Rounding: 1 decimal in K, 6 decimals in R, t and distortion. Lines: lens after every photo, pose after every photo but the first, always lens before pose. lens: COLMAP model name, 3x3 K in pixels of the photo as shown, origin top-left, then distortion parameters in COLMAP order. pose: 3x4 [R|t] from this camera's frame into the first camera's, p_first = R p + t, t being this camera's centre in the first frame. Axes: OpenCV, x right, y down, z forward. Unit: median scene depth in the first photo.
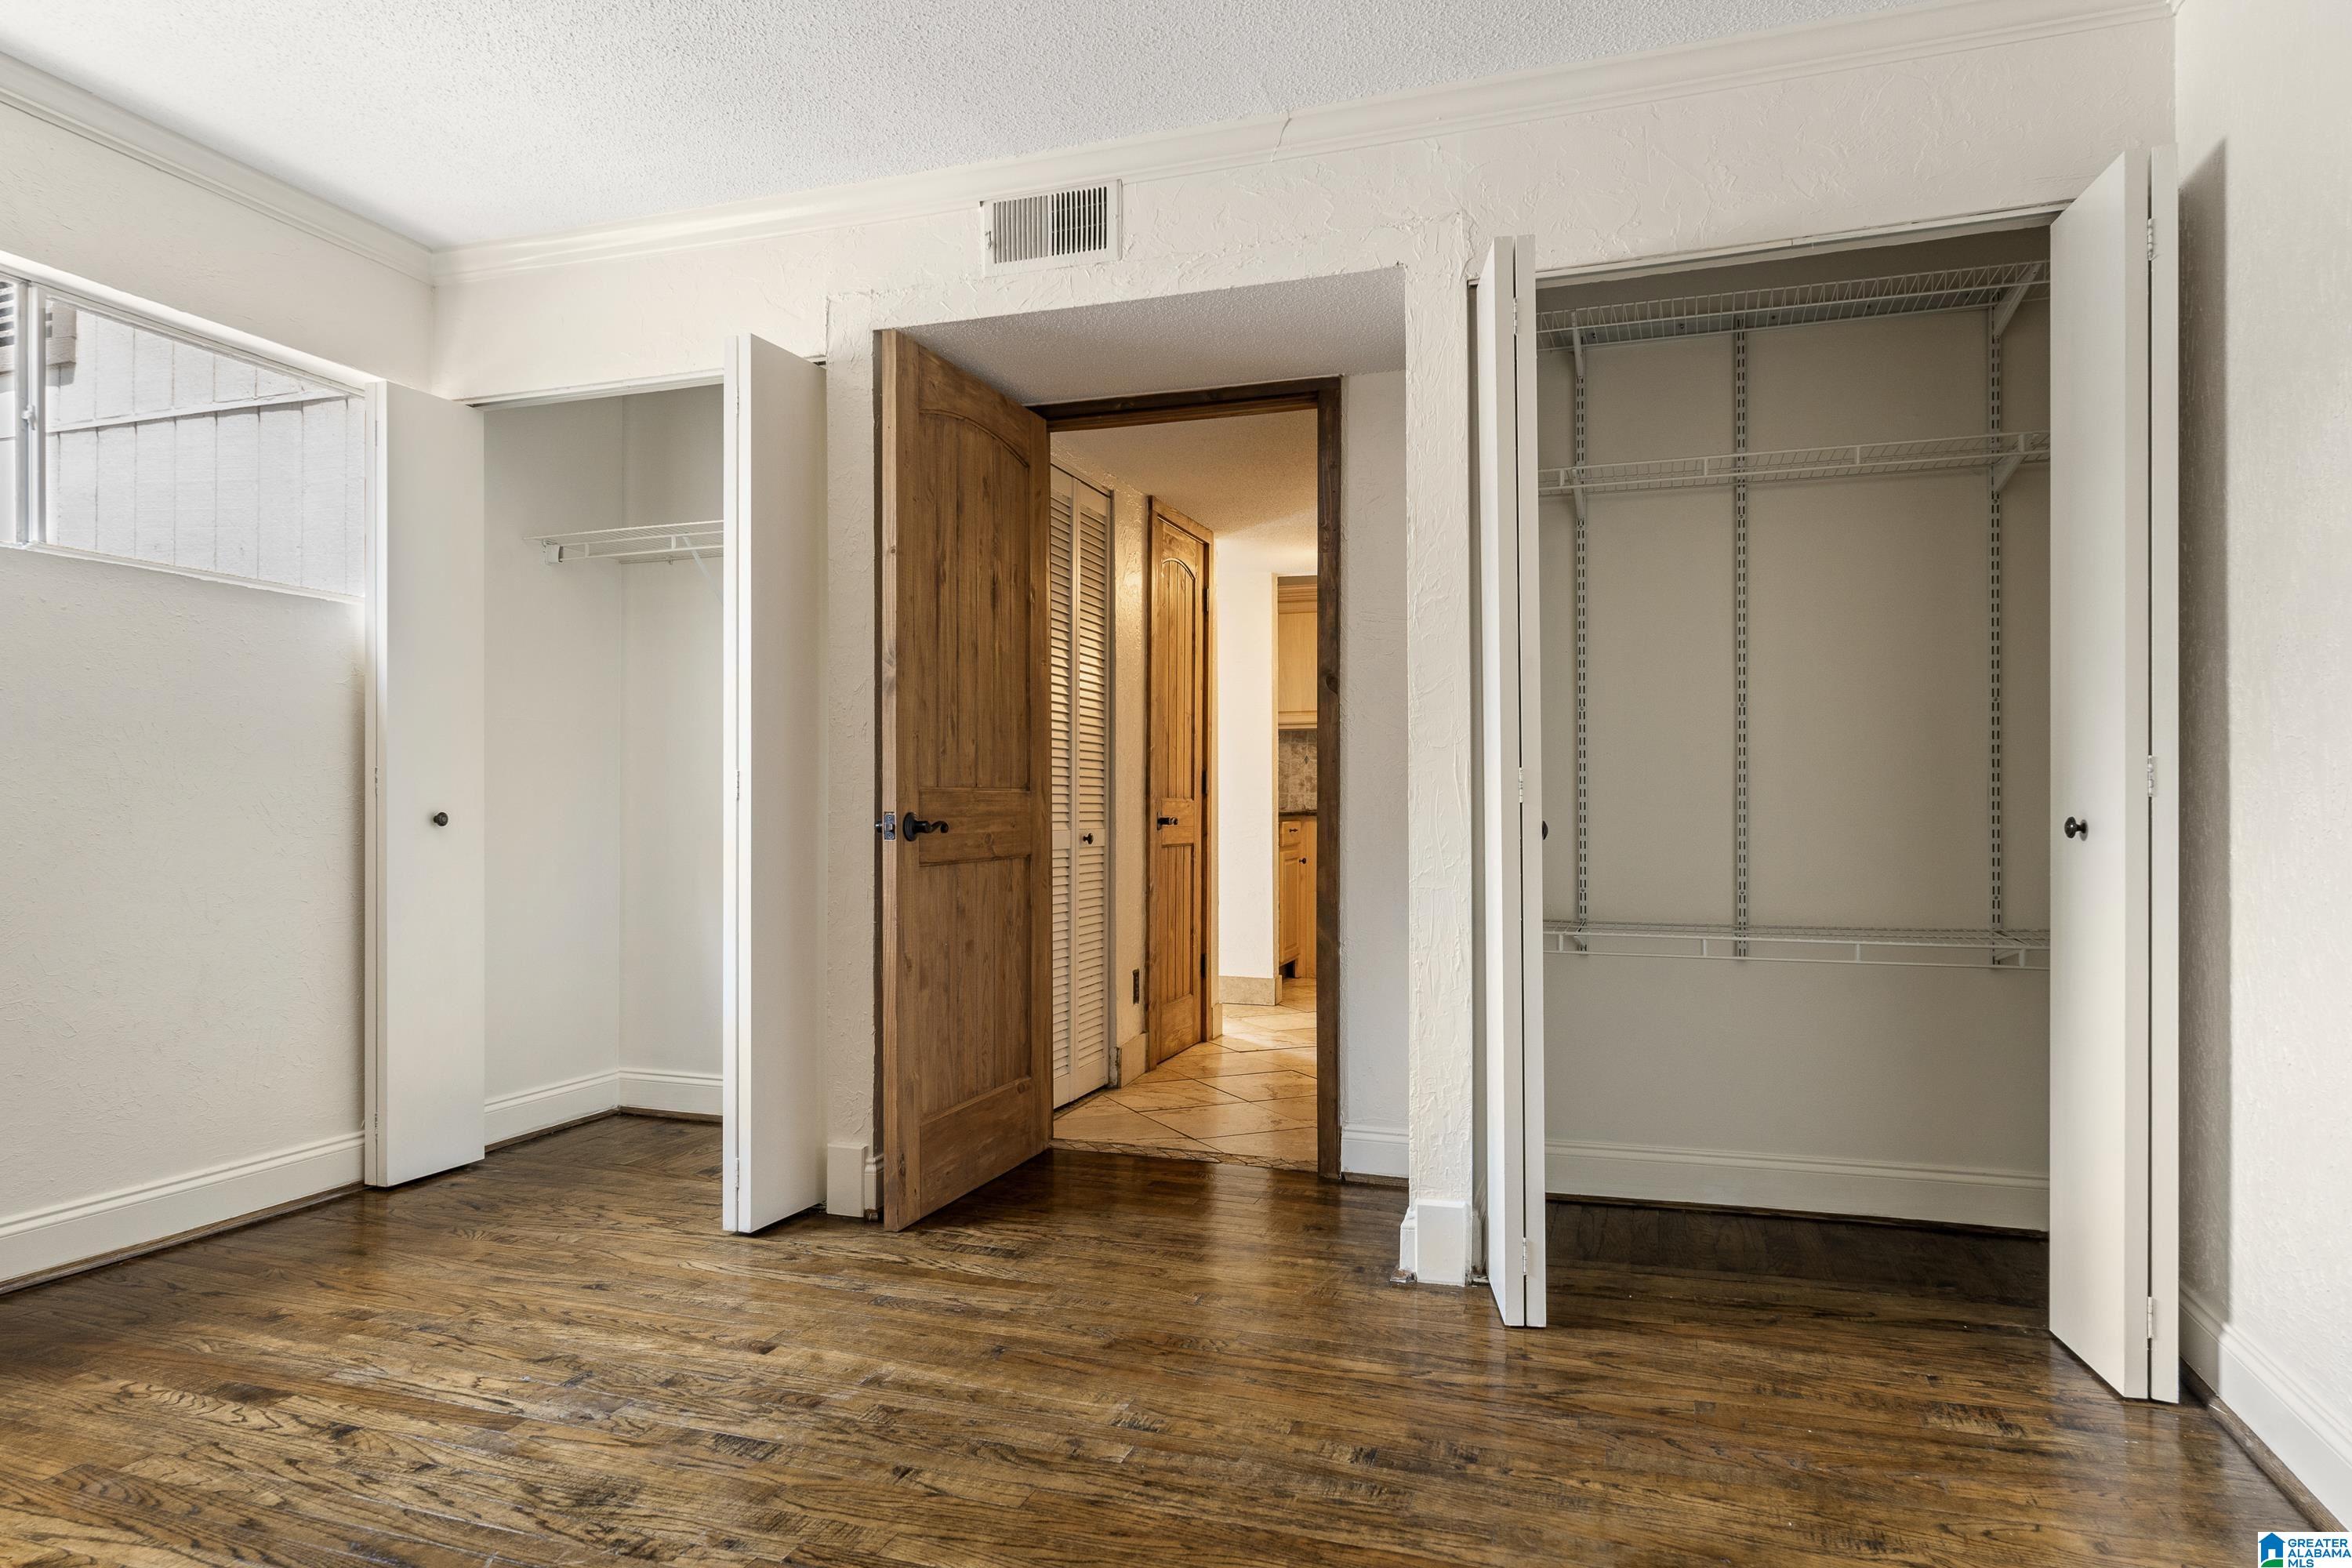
lens RADIAL K [[1396.9, 0, 1187.6], [0, 1396.9, 798.7], [0, 0, 1]] dist [0.002776, -0.001669]
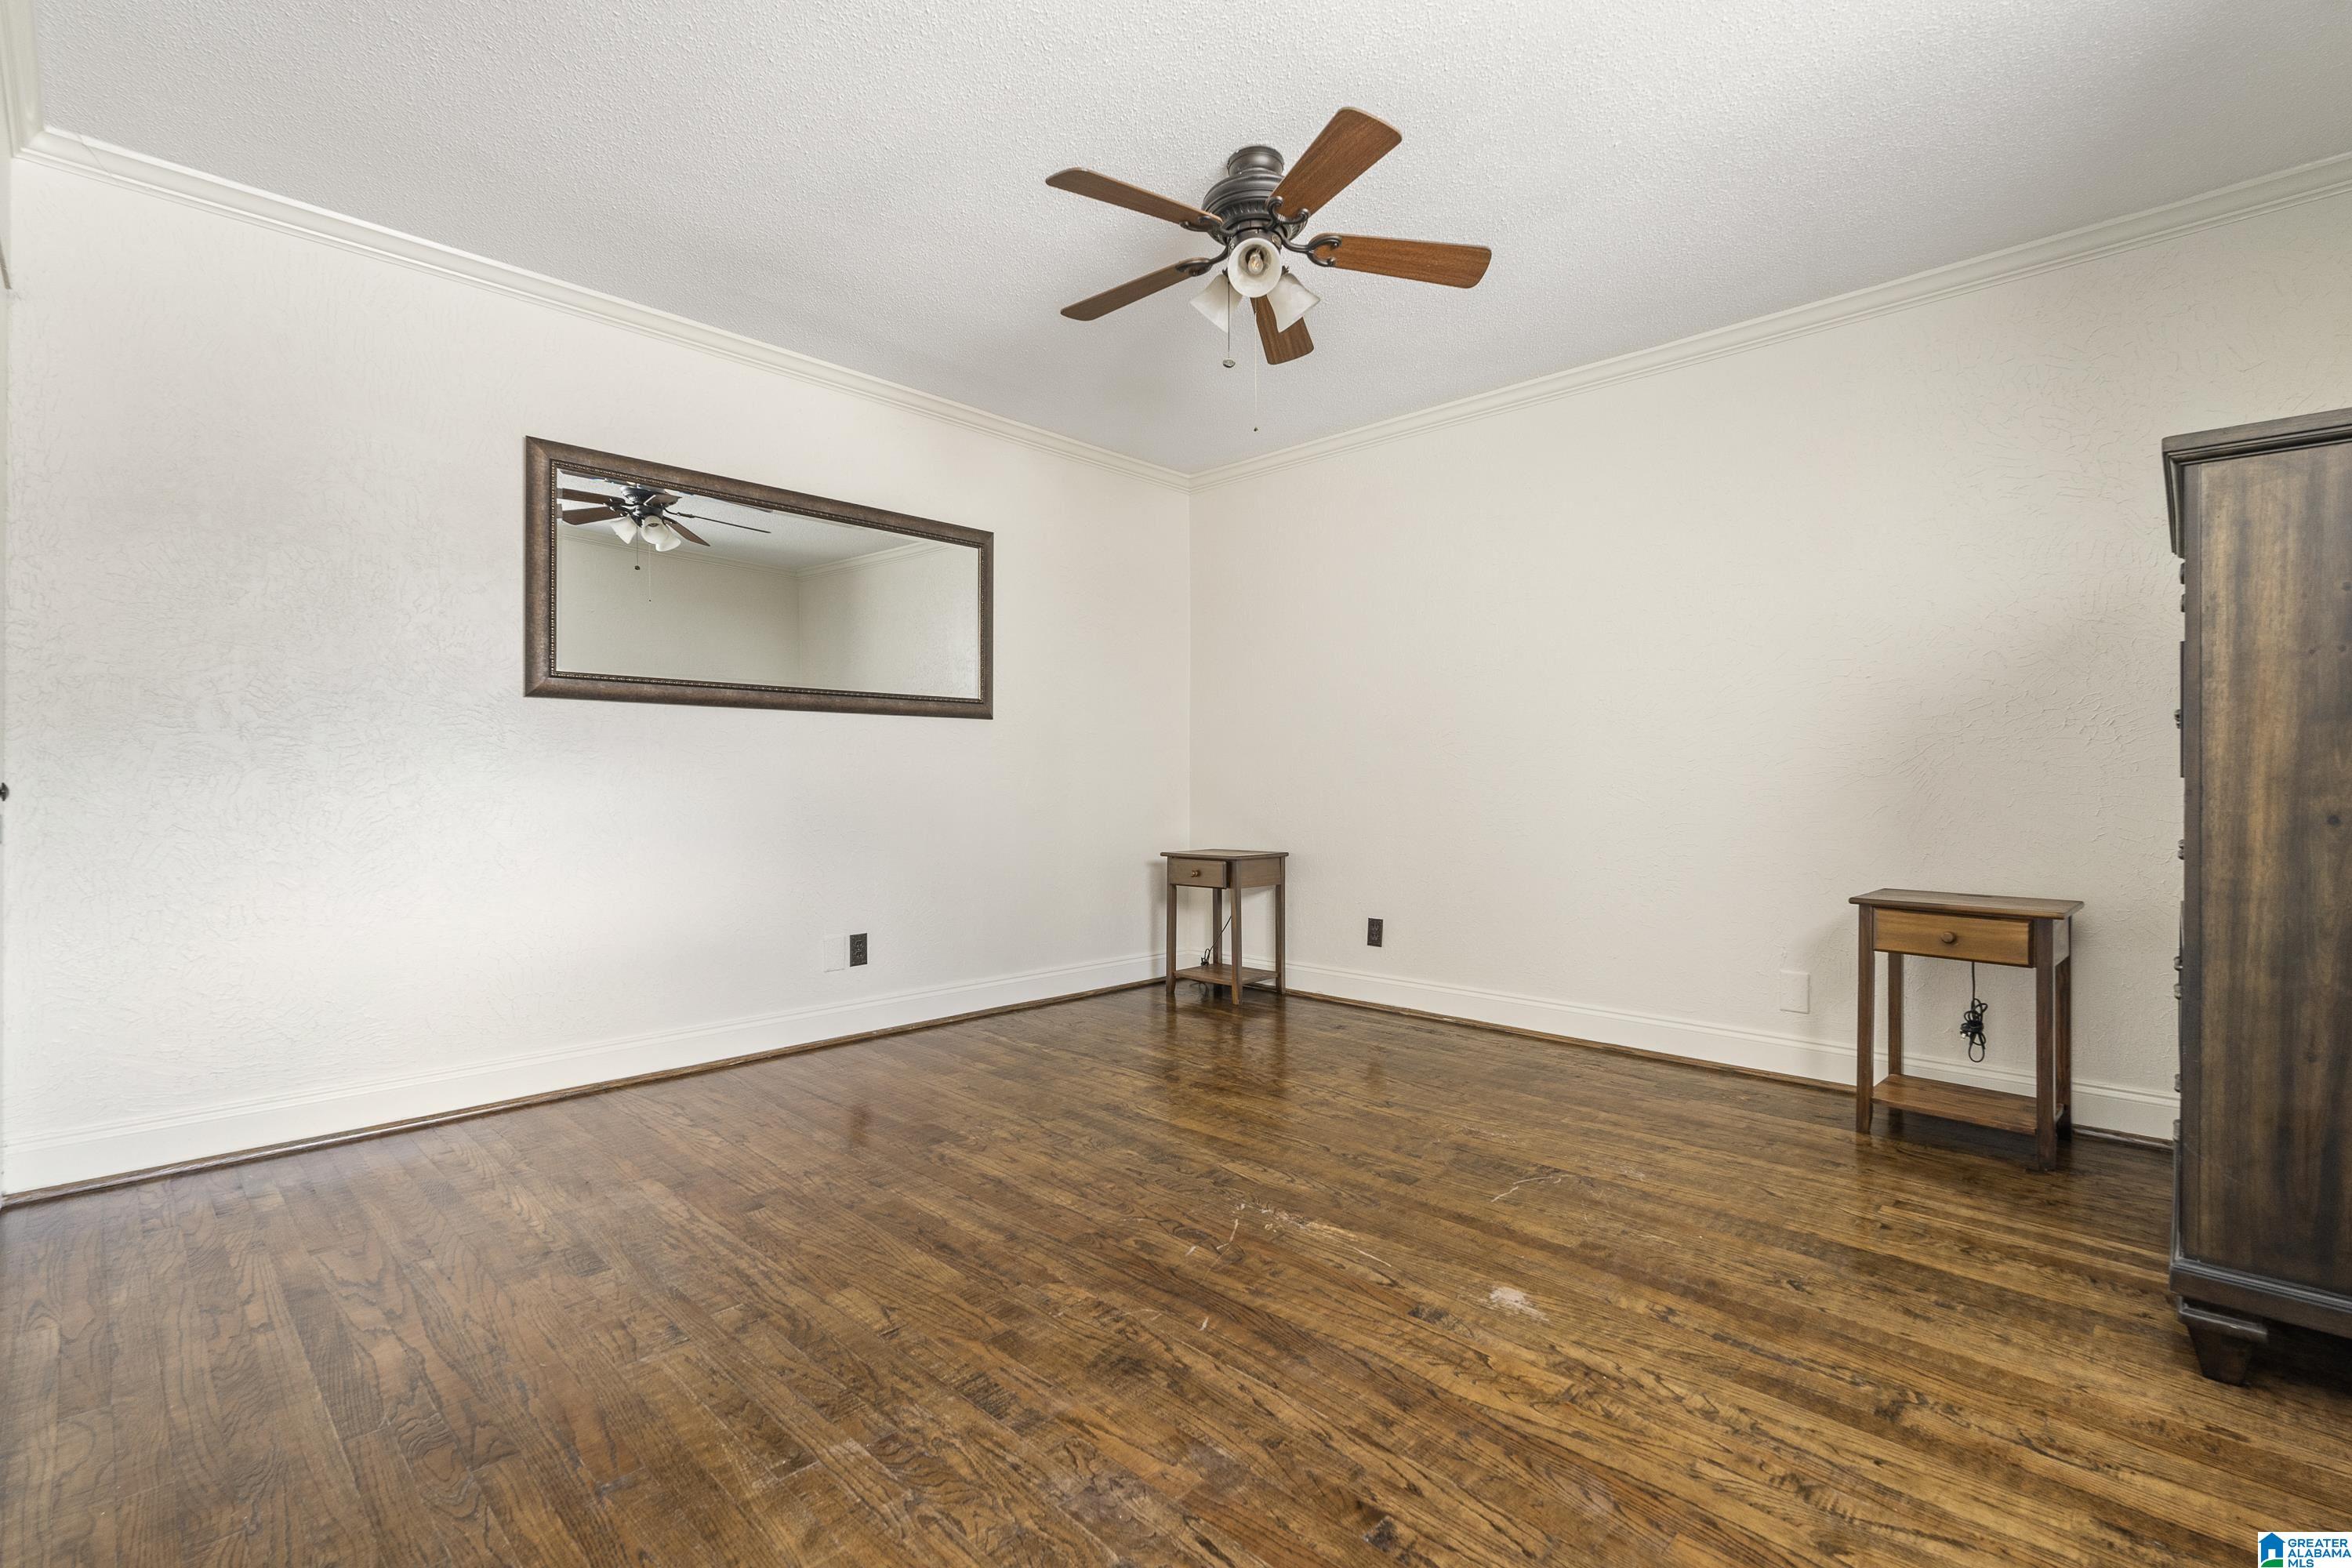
lens RADIAL K [[1046.8, 0, 1172.8], [0, 1046.8, 778.8], [0, 0, 1]] dist [-0.004699, 0.001643]
pose [[-0.900671, -0.002130, 0.434496, -0.597895], [-0.005446, 0.999965, -0.006388, 0.014457], [-0.434467, -0.008120, -0.900651, 1.267406]]
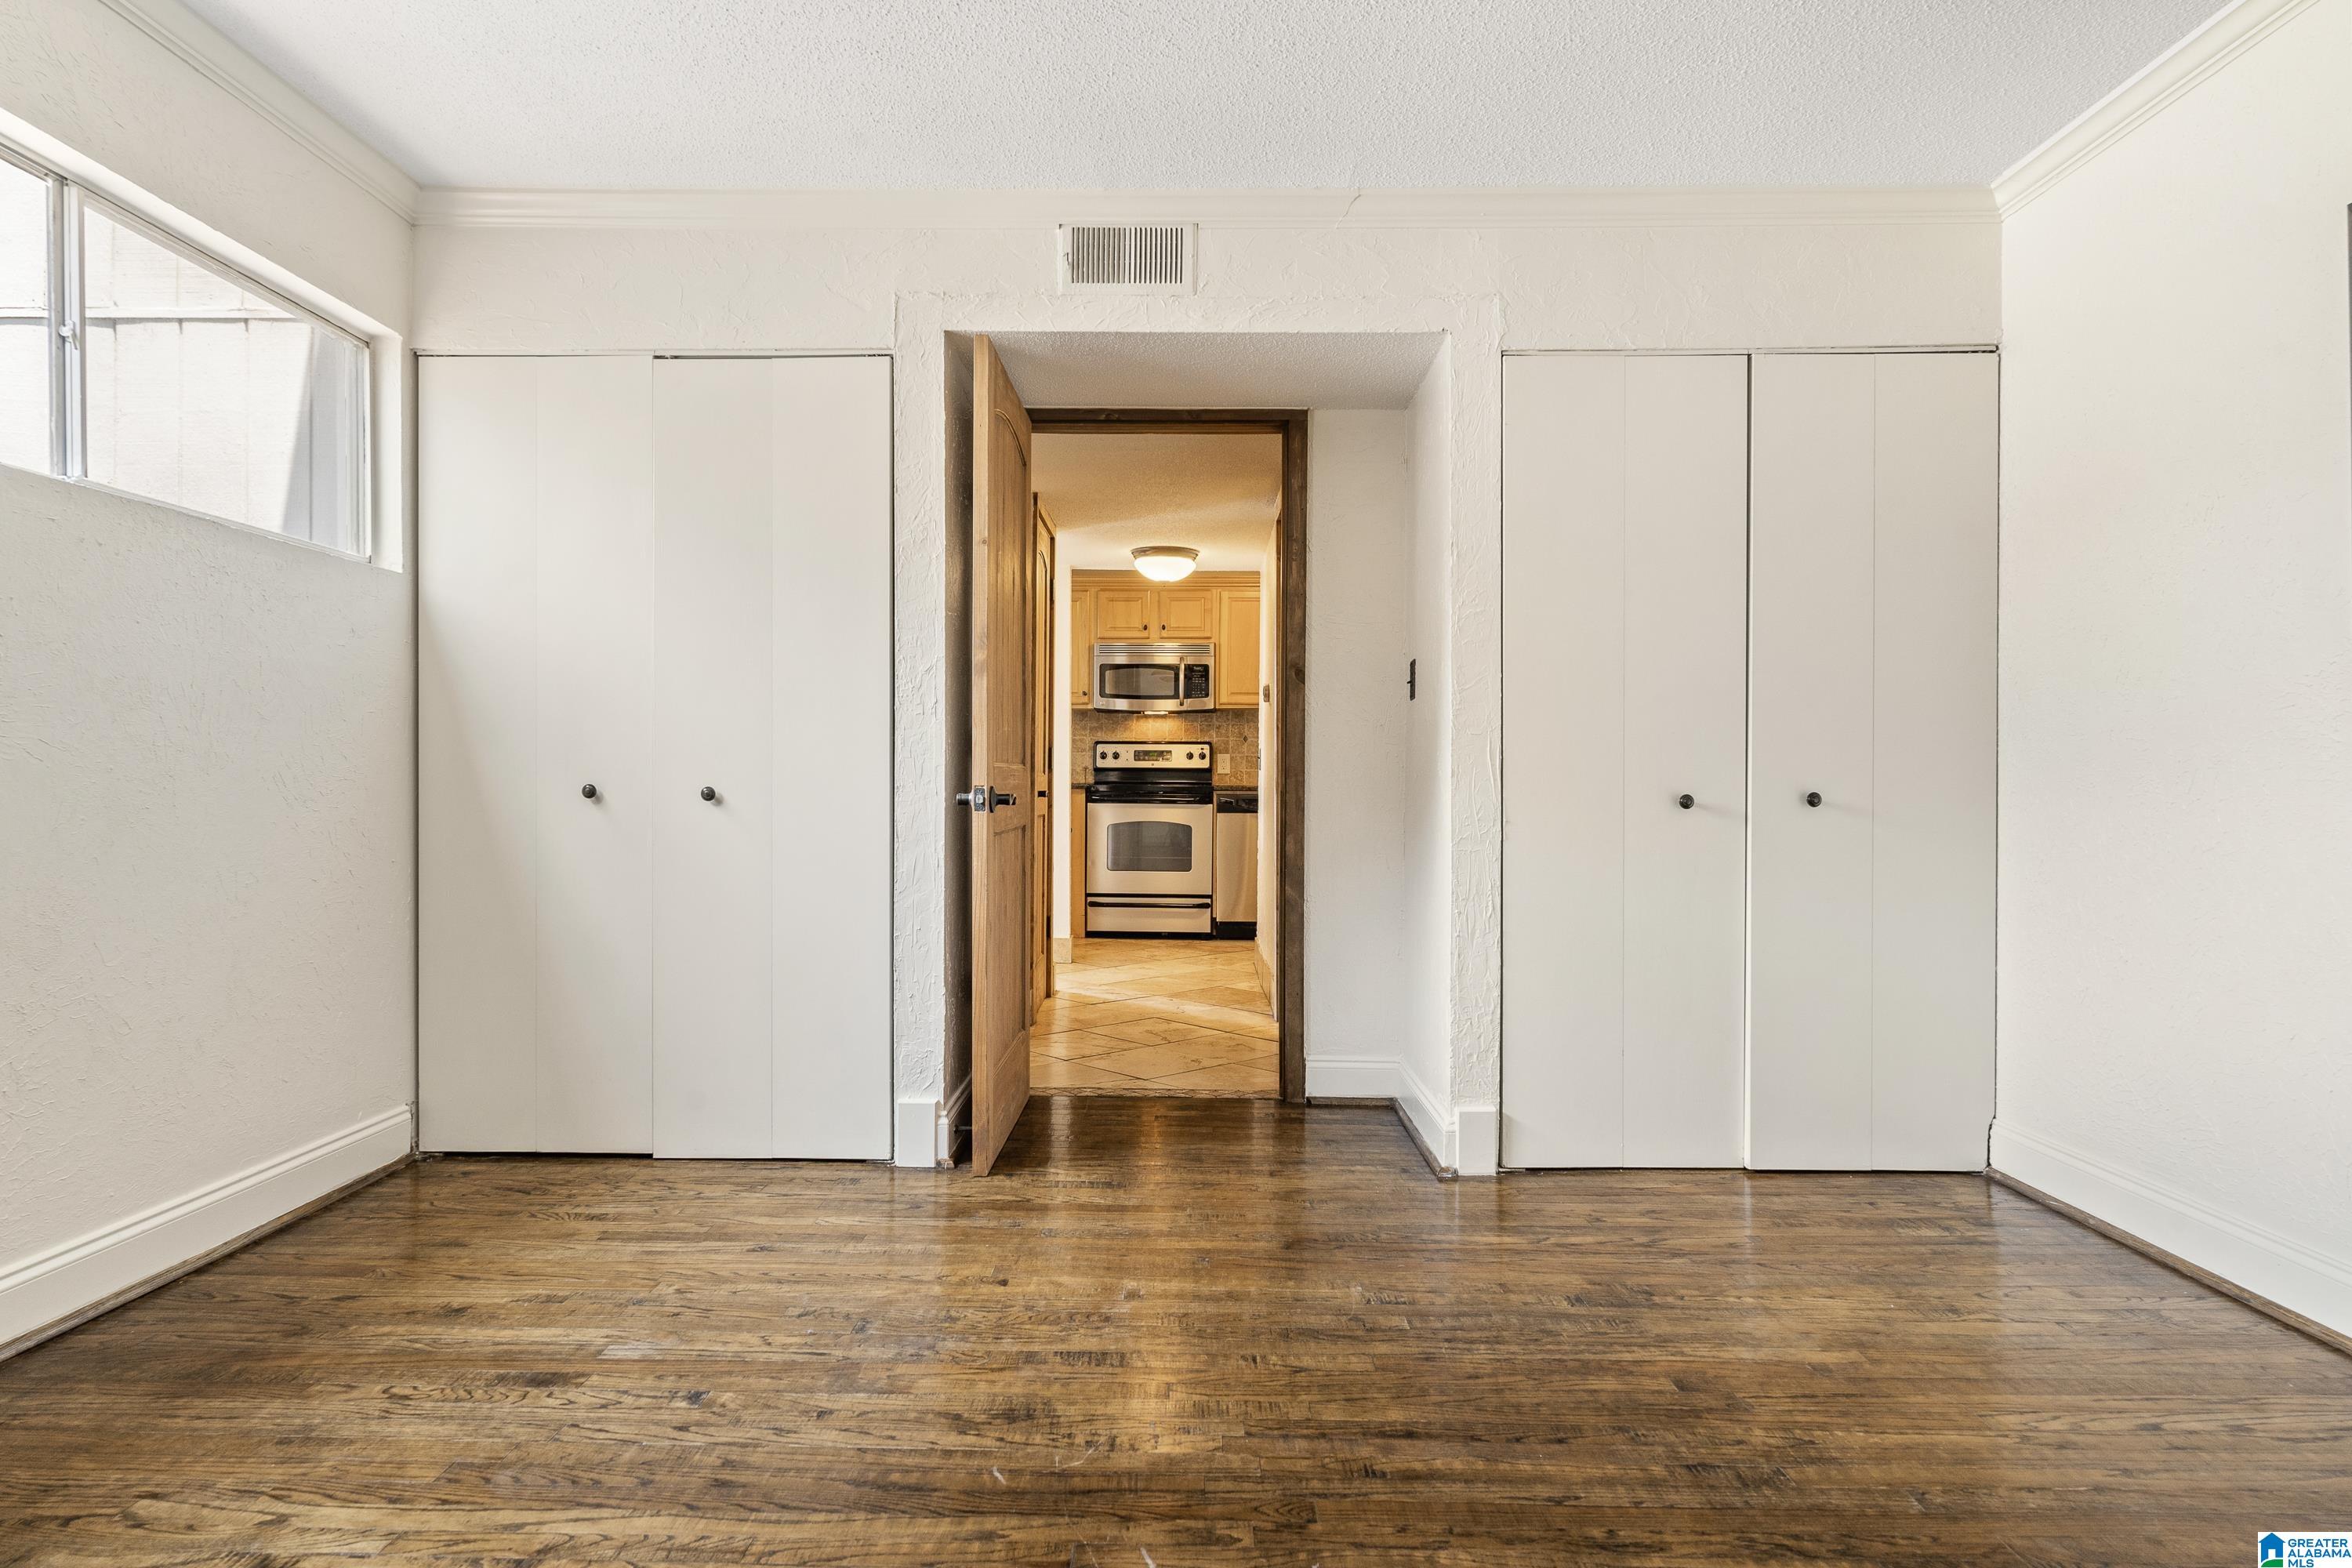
lens RADIAL K [[1319.7, 0, 1176.2], [0, 1319.7, 784.2], [0, 0, 1]] dist [0.001355, -0.000903]
pose [[0.951011, 0.003648, 0.309136, -0.450269], [-0.006374, 0.999949, 0.007809, -0.000384], [-0.309092, -0.009396, 0.950986, -0.009423]]
